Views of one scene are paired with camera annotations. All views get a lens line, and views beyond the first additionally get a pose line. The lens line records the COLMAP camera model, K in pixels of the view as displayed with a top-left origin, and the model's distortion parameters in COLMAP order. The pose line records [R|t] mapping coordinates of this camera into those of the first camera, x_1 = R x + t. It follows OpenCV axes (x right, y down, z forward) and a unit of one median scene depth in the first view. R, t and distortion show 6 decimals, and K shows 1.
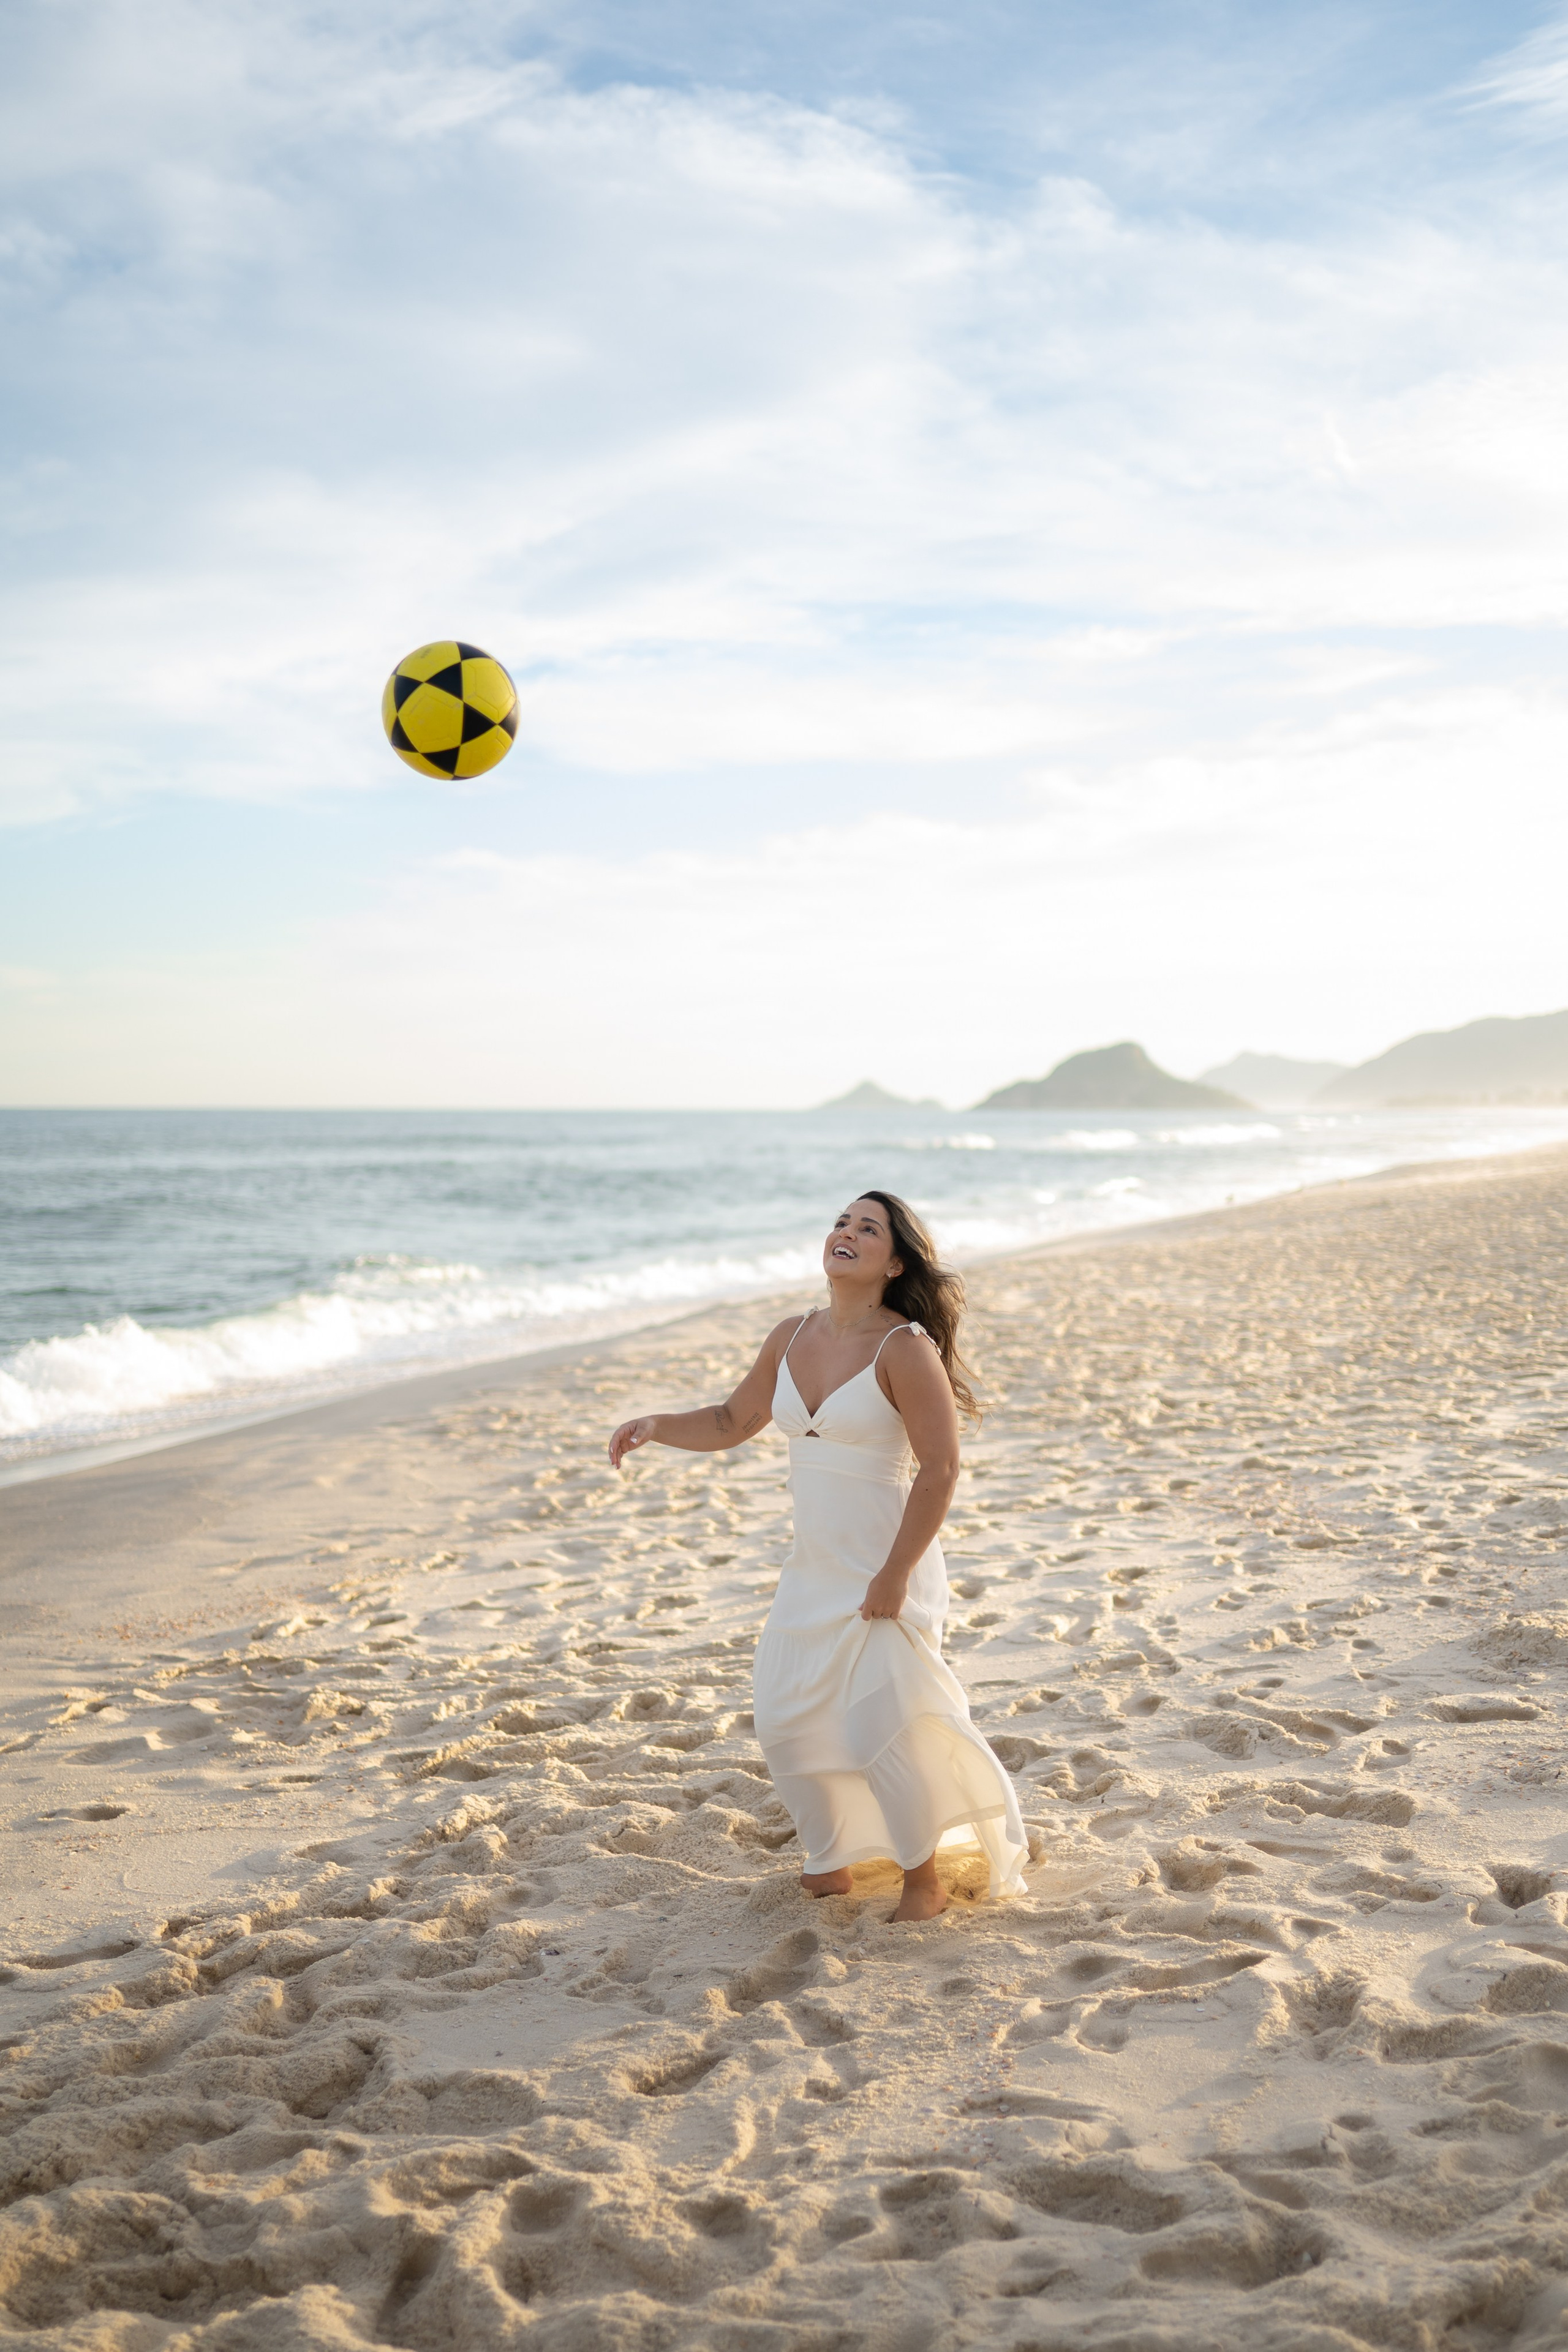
lens RADIAL K [[2428.8, 0, 794.8], [0, 2428.8, 1171.9], [0, 0, 1]] dist [-0.007490, 0.000000]
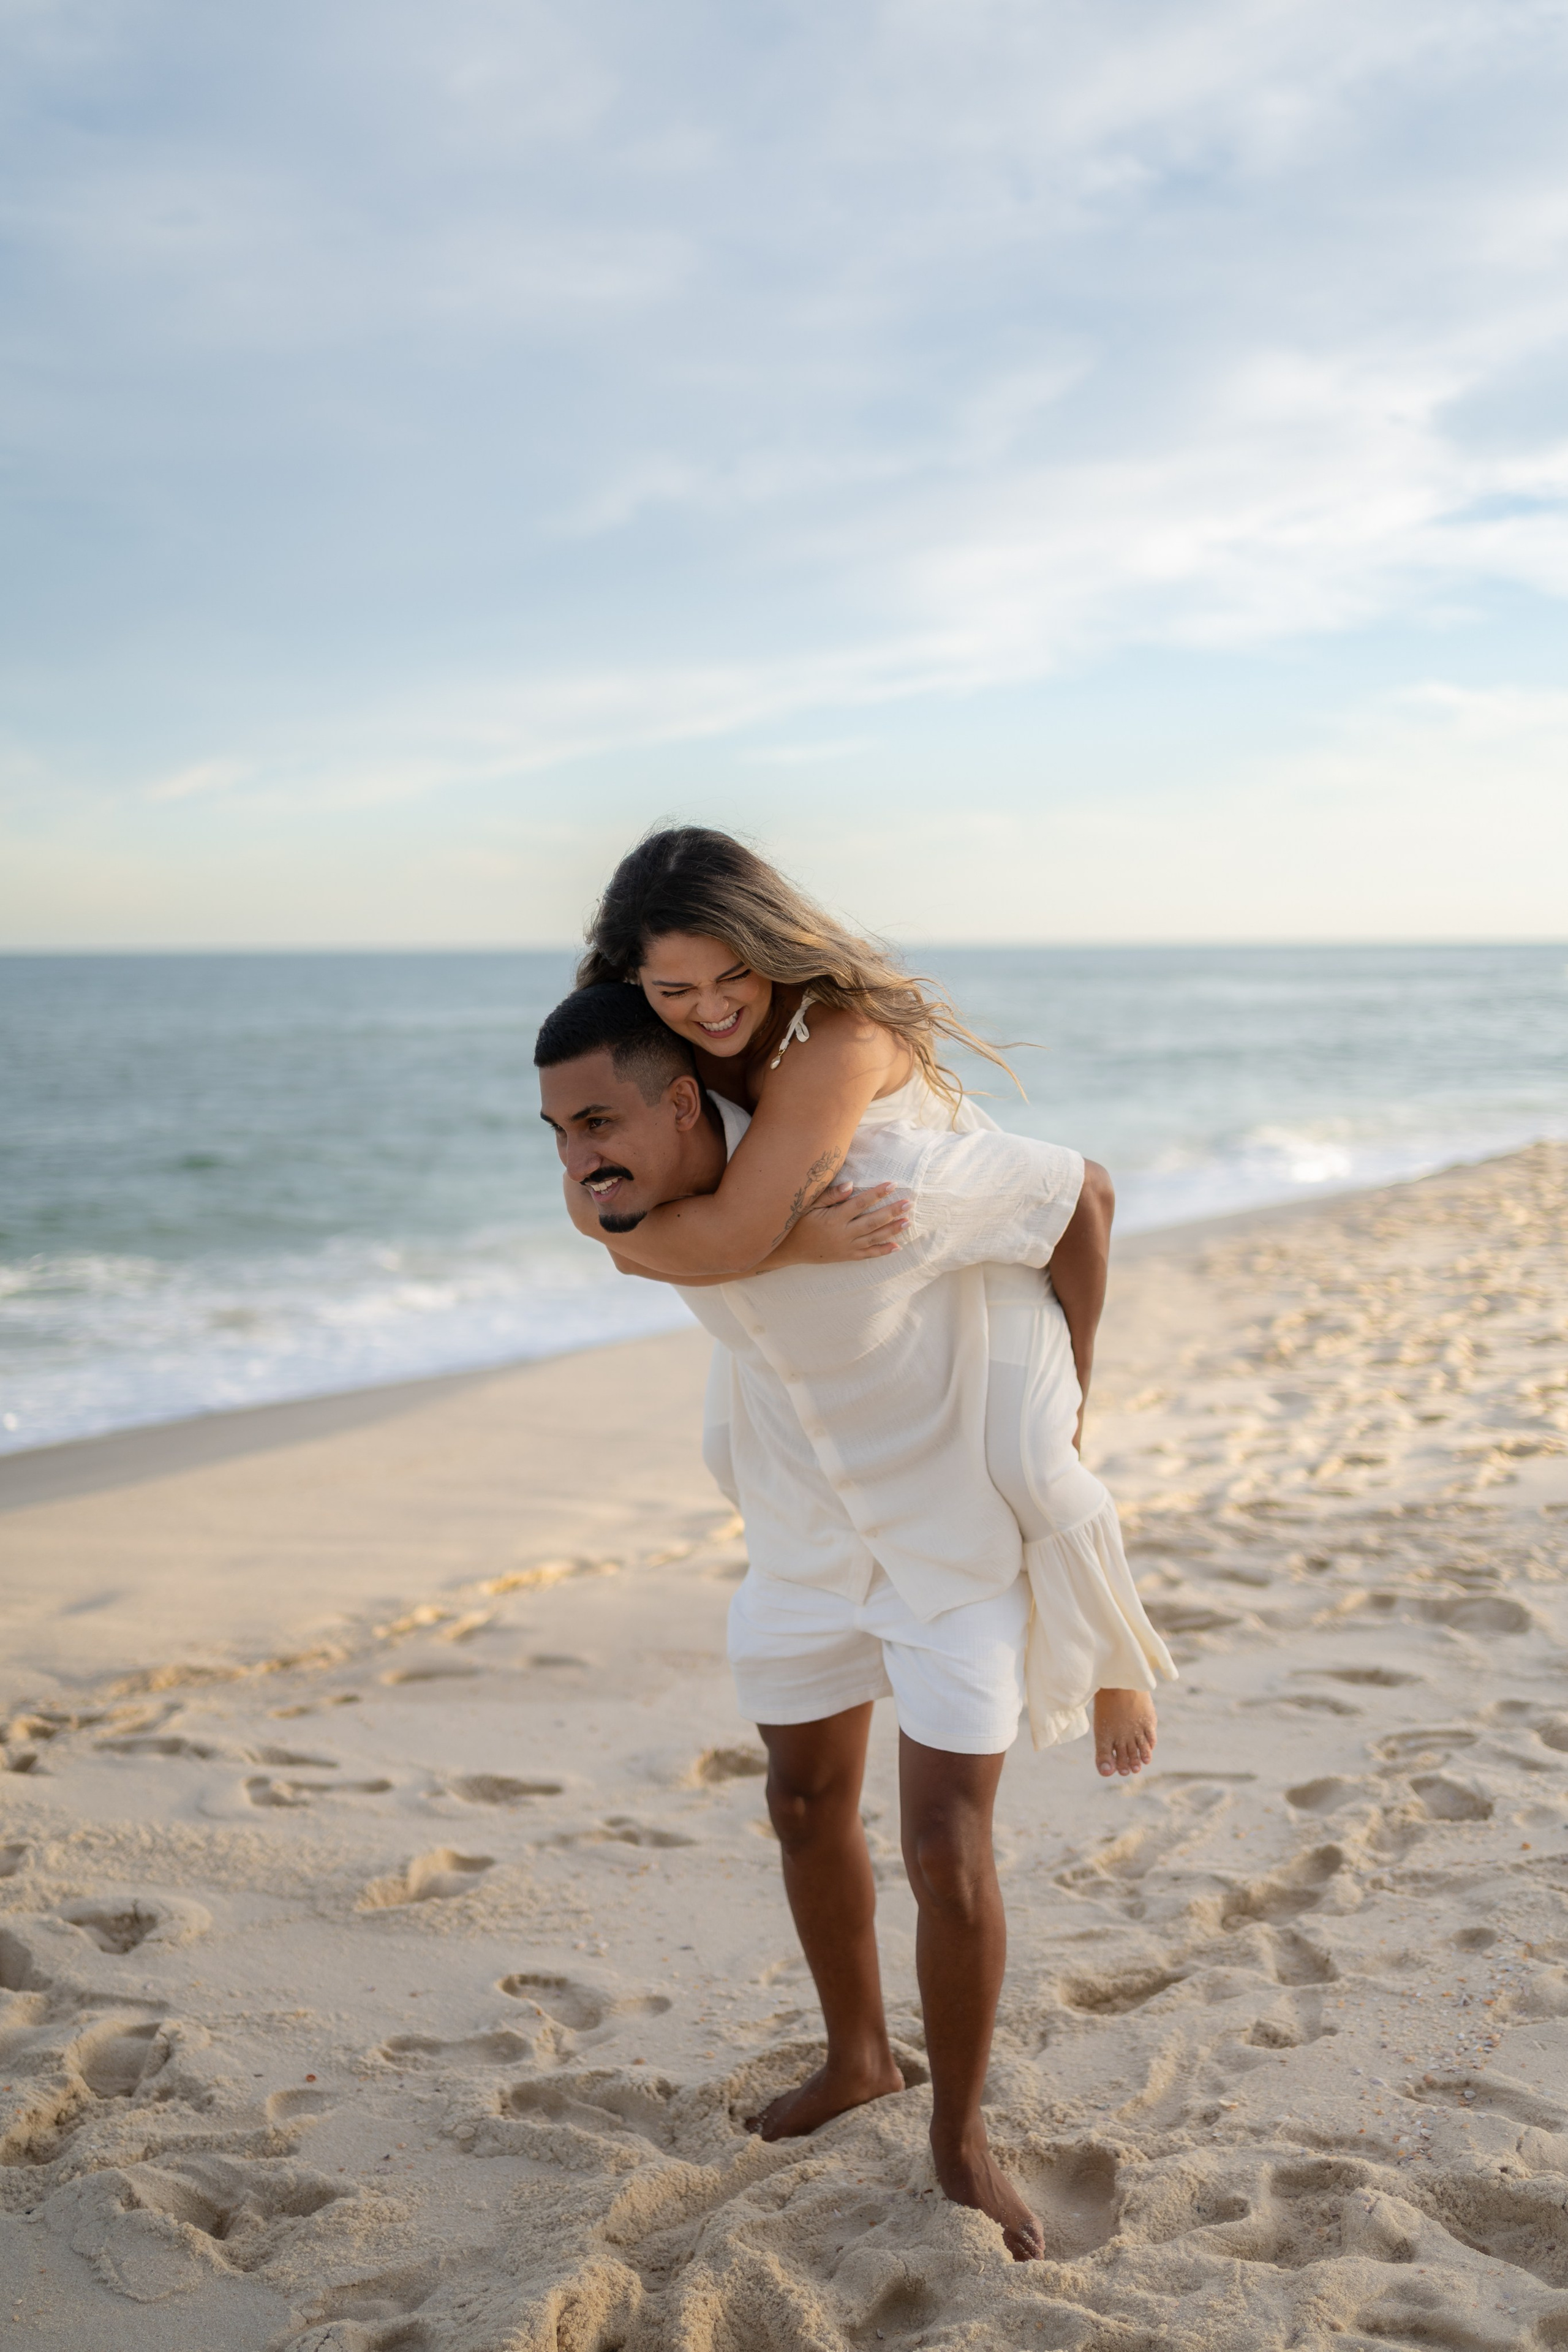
lens RADIAL K [[2366.5, 0, 793.6], [0, 2366.5, 1199.3], [0, 0, 1]] dist [-0.003029, 0.000000]
pose [[0.928943, 0.031691, -0.368864, 0.079472], [-0.001366, 0.996616, 0.082186, 0.001788], [0.370220, -0.075842, 0.925843, 0.080521]]
